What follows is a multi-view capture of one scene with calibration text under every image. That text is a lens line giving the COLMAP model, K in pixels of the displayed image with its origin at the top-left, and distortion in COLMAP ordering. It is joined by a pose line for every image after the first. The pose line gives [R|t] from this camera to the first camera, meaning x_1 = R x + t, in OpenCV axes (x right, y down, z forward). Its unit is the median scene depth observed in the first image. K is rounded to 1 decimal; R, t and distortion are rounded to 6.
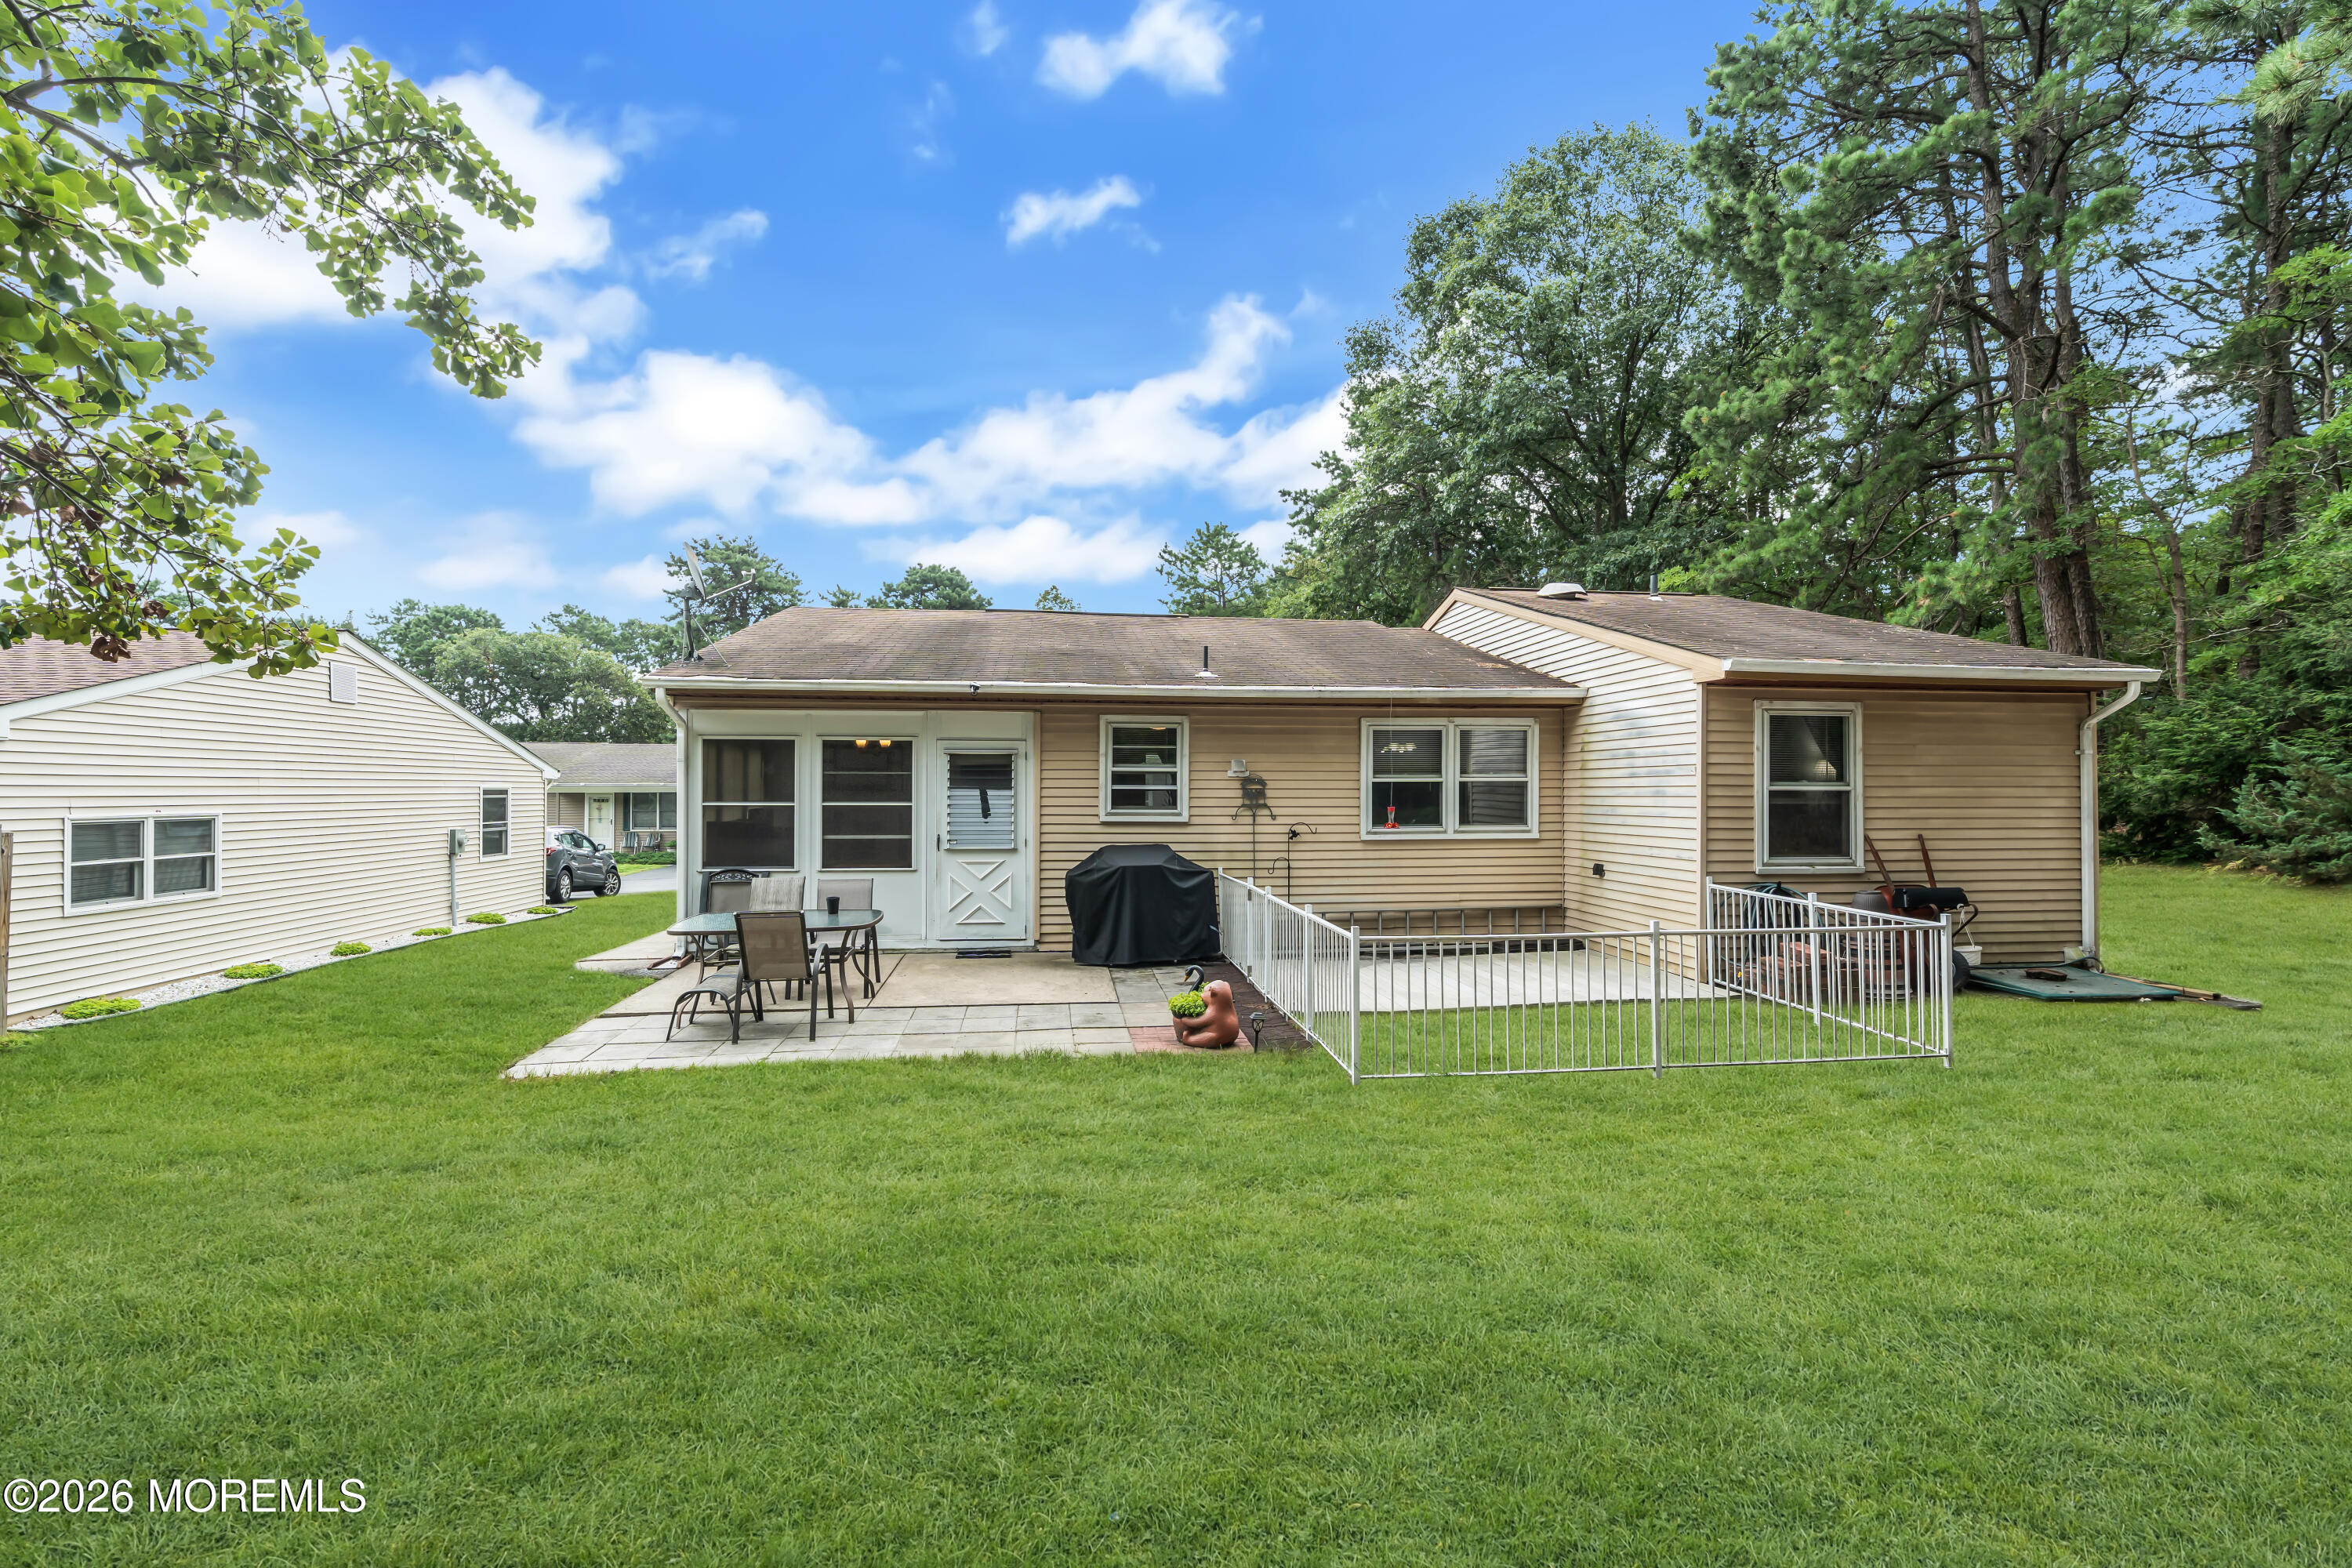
lens RADIAL K [[1055.8, 0, 1173.9], [0, 1055.8, 776.7], [0, 0, 1]] dist [-0.010003, 0.000872]
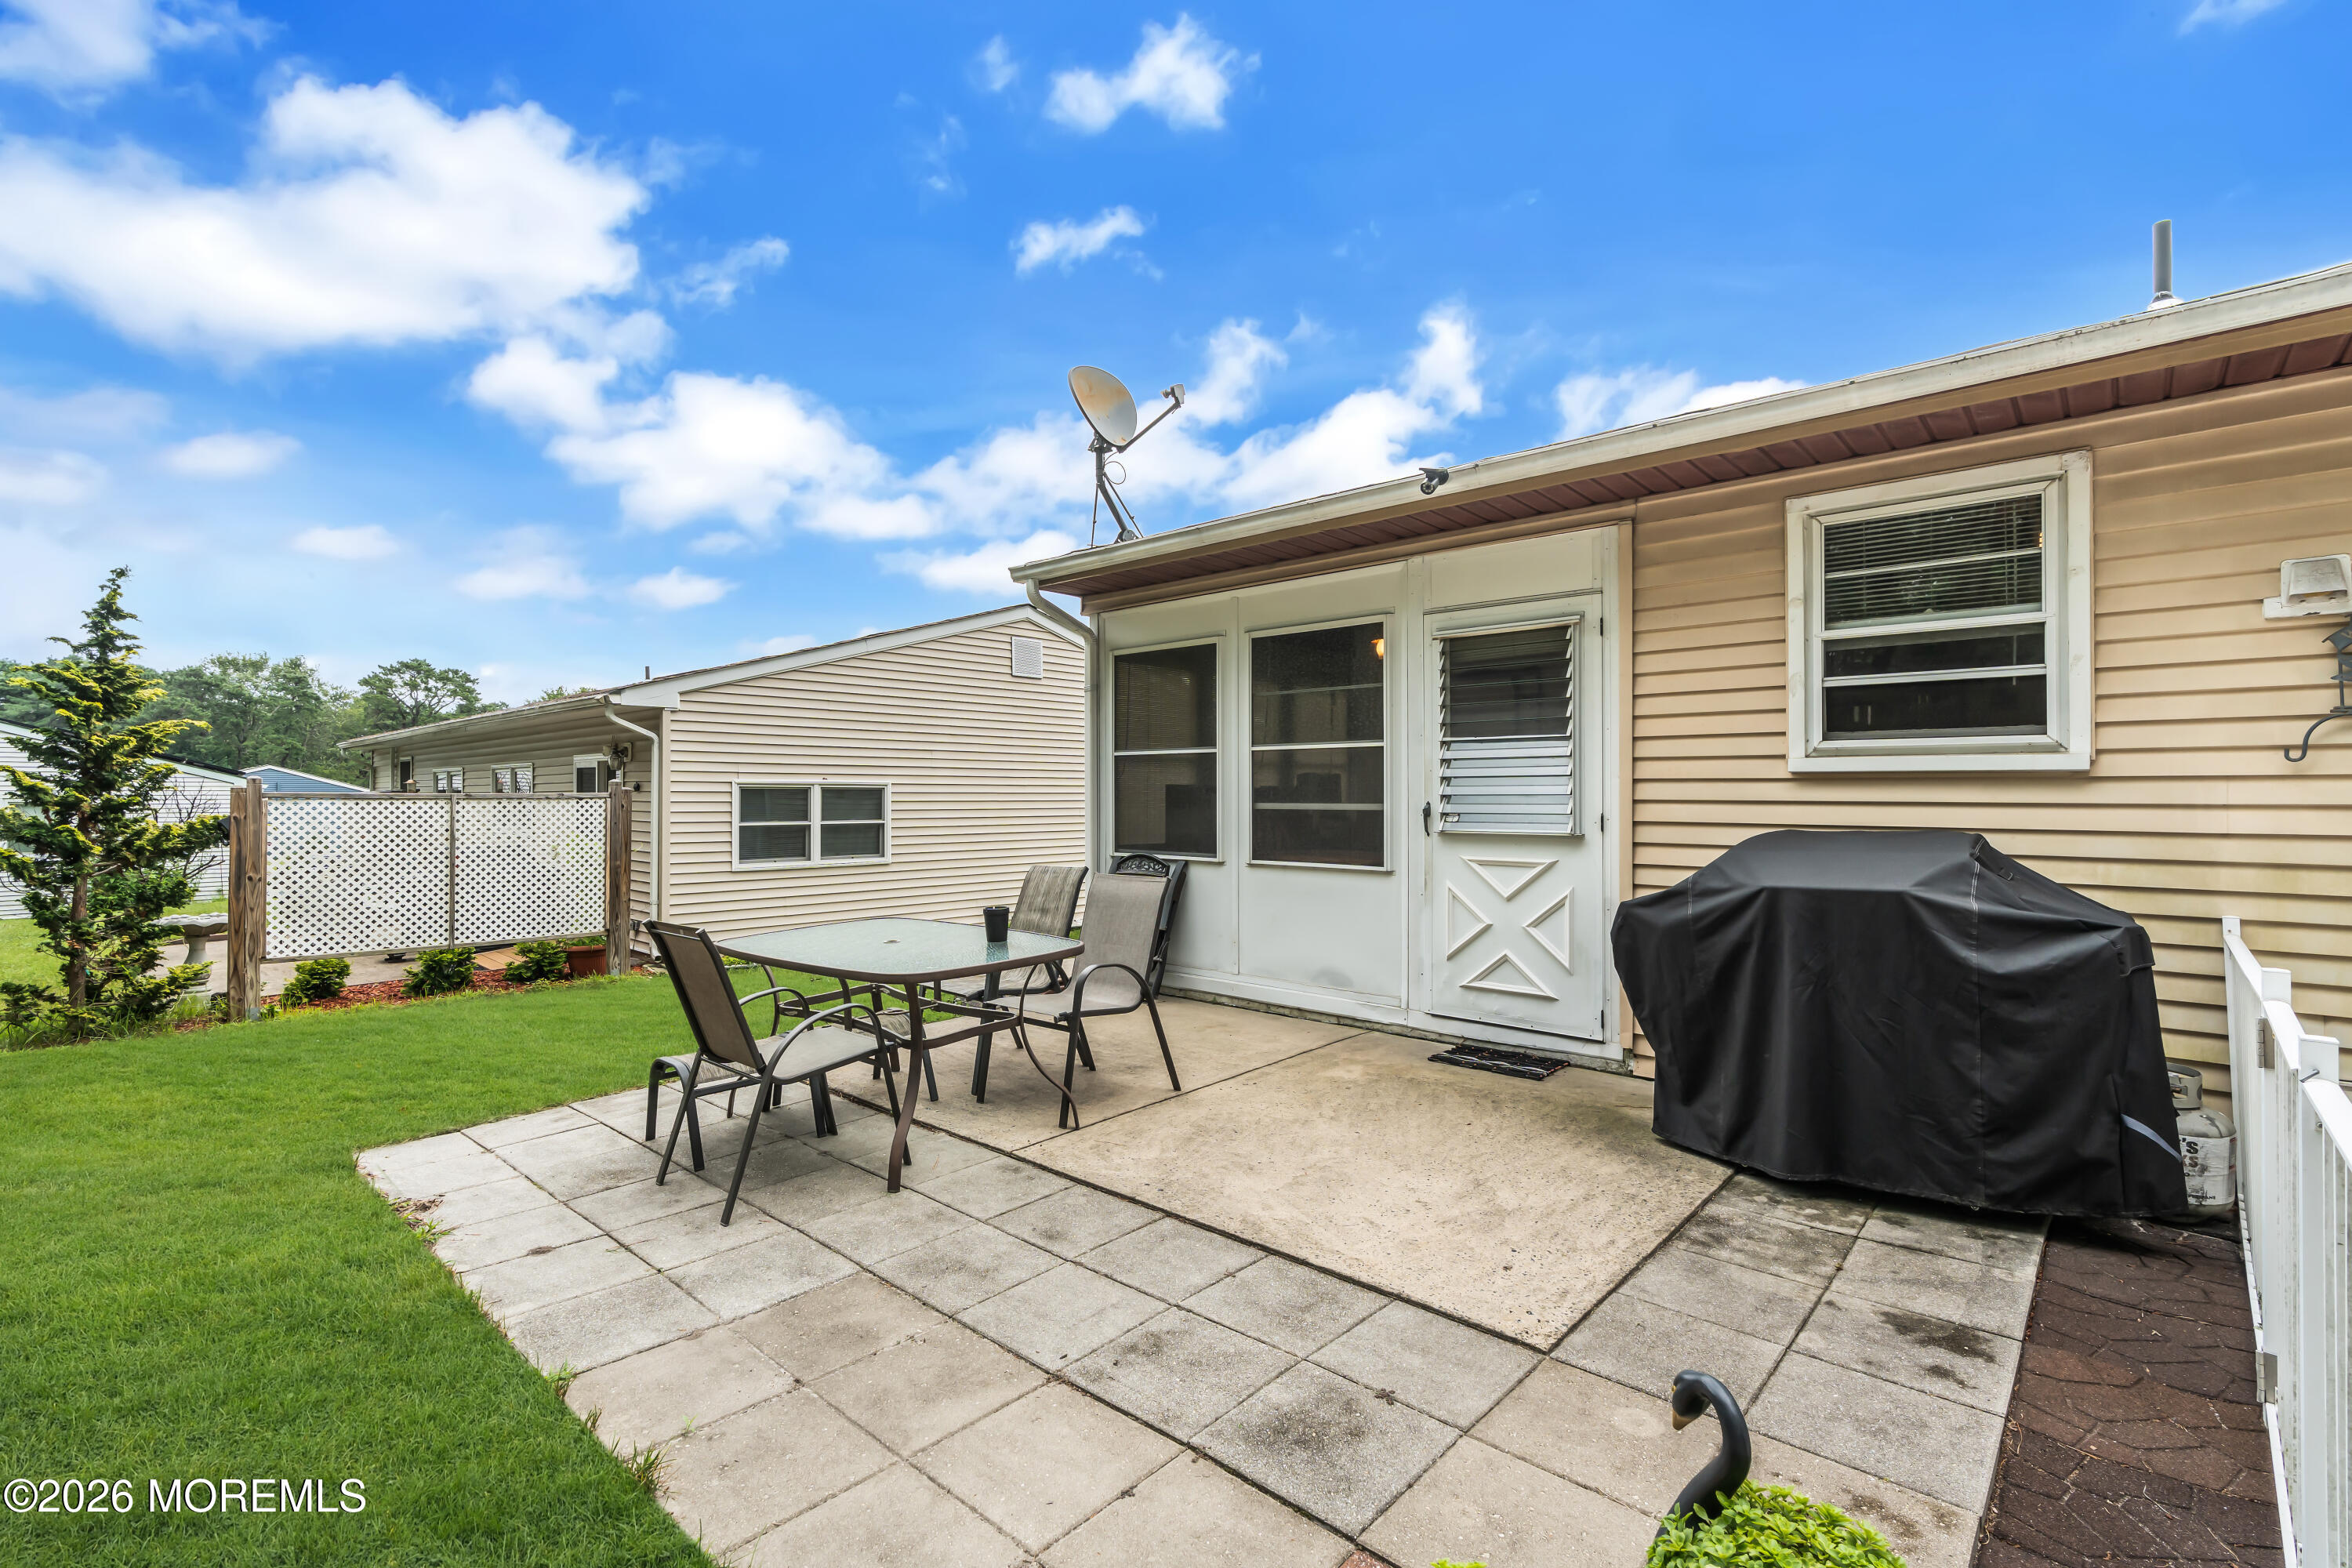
lens RADIAL K [[1055.8, 0, 1173.9], [0, 1055.8, 776.7], [0, 0, 1]] dist [-0.010003, 0.000872]
pose [[0.647761, -0.014507, -0.761706, 0.078065], [0.009748, 0.999895, -0.010753, 0.045736], [0.761782, -0.000460, 0.647834, 0.573919]]
